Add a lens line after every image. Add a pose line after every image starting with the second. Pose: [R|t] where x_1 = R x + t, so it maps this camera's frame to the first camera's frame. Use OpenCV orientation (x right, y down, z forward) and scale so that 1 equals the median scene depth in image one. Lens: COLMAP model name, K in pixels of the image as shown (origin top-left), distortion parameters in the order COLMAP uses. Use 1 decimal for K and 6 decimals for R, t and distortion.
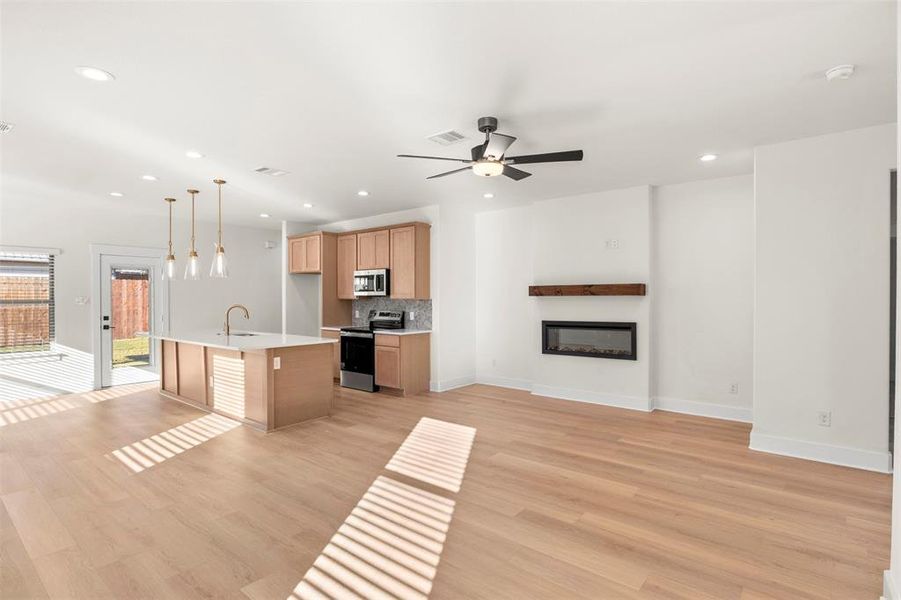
lens RADIAL K [[448.2, 0, 457.9], [0, 448.2, 300.0], [0, 0, 1]] dist [-0.010221, 0.001263]
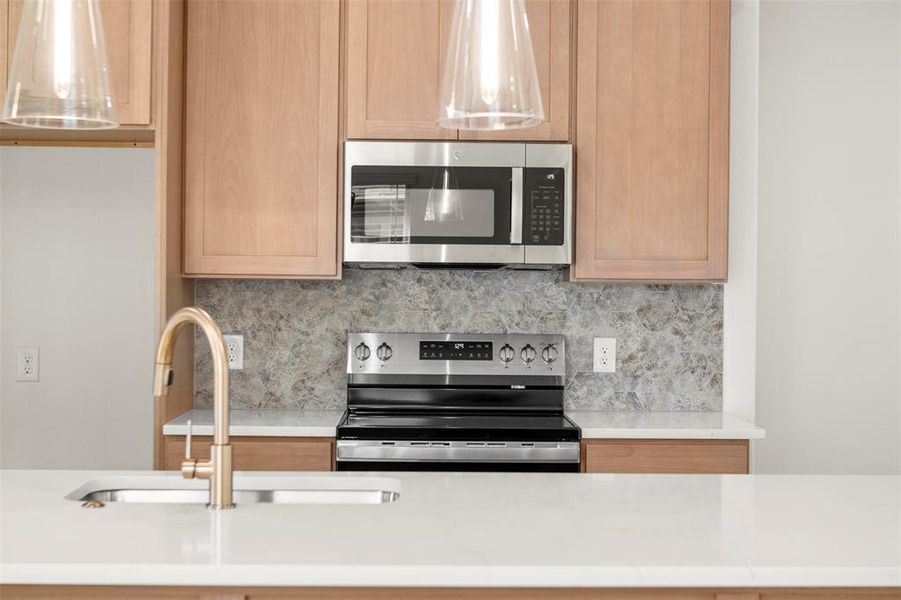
lens RADIAL K [[1482.3, 0, 468.0], [0, 1482.3, 299.0], [0, 0, 1]] dist [-0.036170, -0.086223]
pose [[0.757677, 0.003845, 0.652618, -0.701176], [-0.008147, 0.999960, 0.003568, 0.004753], [-0.652579, -0.008021, 0.757679, 0.503359]]
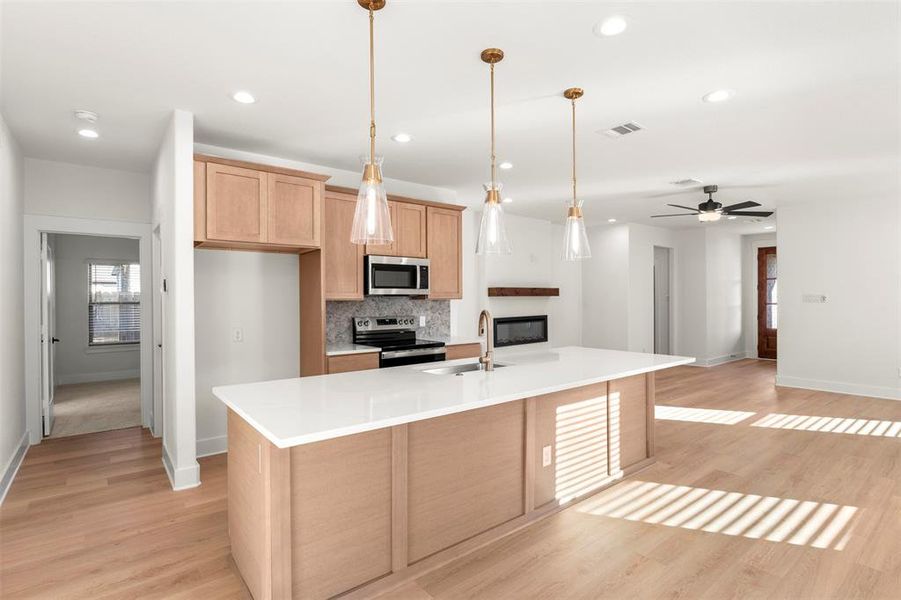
lens RADIAL K [[448.2, 0, 457.9], [0, 448.2, 300.0], [0, 0, 1]] dist [-0.010221, 0.001263]
pose [[0.216339, -0.002884, 0.976314, -0.911152], [0.010989, 0.999939, 0.000519, -0.001285], [-0.976257, 0.010616, 0.216357, 0.827805]]
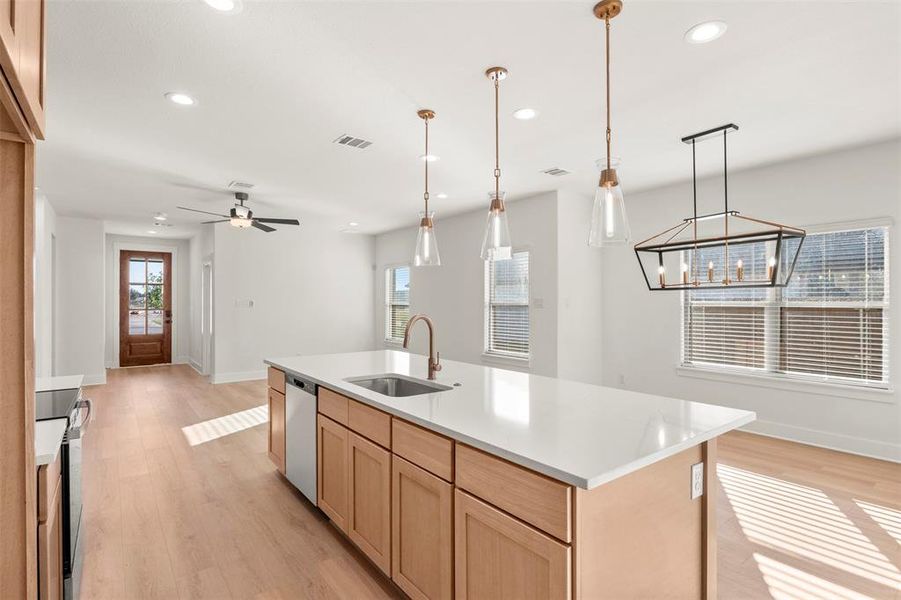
lens RADIAL K [[441.4, 0, 450.5], [0, 441.4, 300.0], [0, 0, 1]] dist [0.011014, 0.000349]
pose [[-0.971982, 0.003573, 0.235030, -0.572978], [0.004122, 0.999990, 0.001842, -0.003991], [-0.235021, 0.002760, -0.971986, 1.290391]]
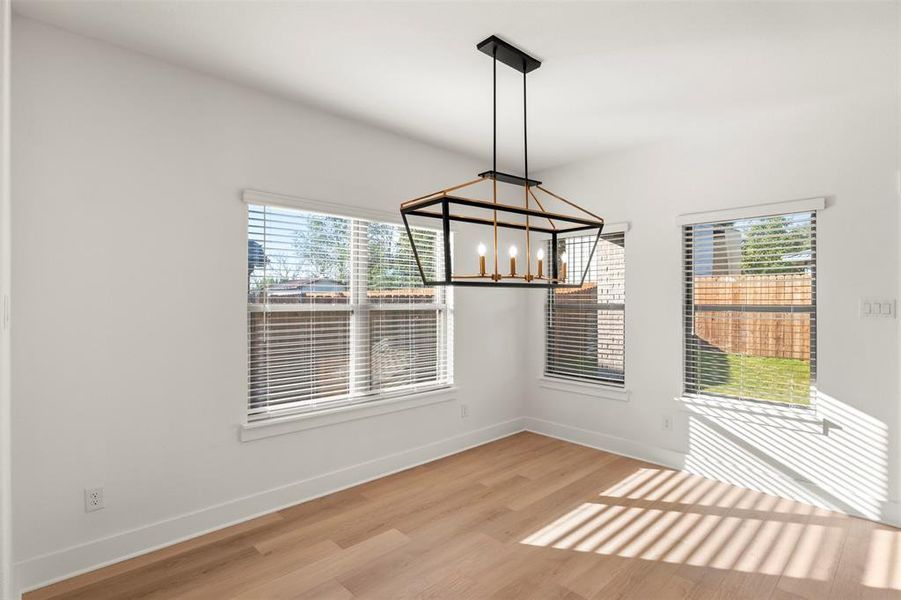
lens RADIAL K [[448.2, 0, 457.9], [0, 448.2, 300.0], [0, 0, 1]] dist [-0.010221, 0.001263]
pose [[-0.127852, 0.001290, -0.991792, -0.377933], [-0.006183, 0.999979, 0.002098, -0.004914], [0.991774, 0.006400, -0.127842, 0.672774]]
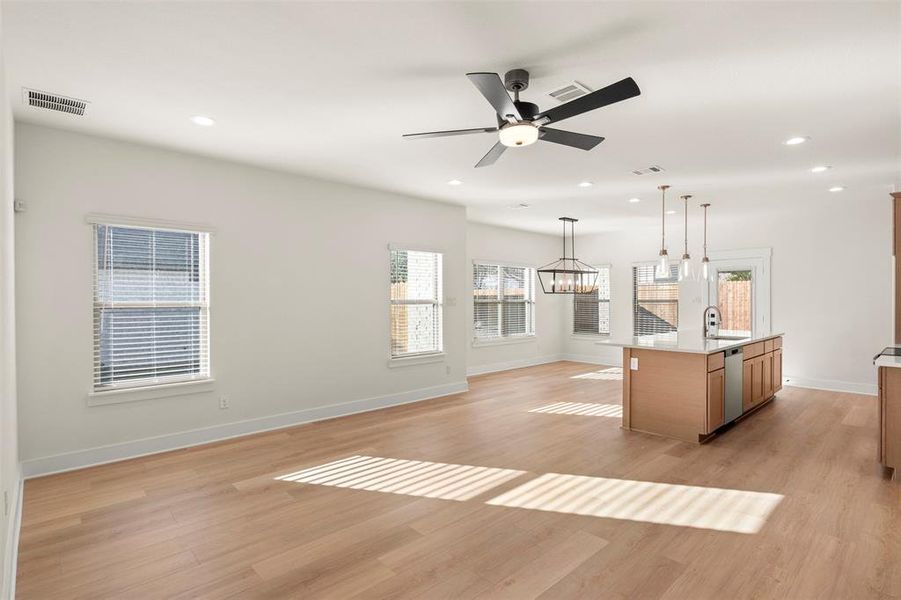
lens RADIAL K [[463.0, 0, 481.1], [0, 463.0, 301.6], [0, 0, 1]] dist [0.058297, -0.000017]
pose [[-0.079522, 0.008056, -0.996801, 0.481838], [-0.000047, 0.999967, 0.008085, -0.005189], [0.996833, 0.000690, -0.079519, 0.534900]]
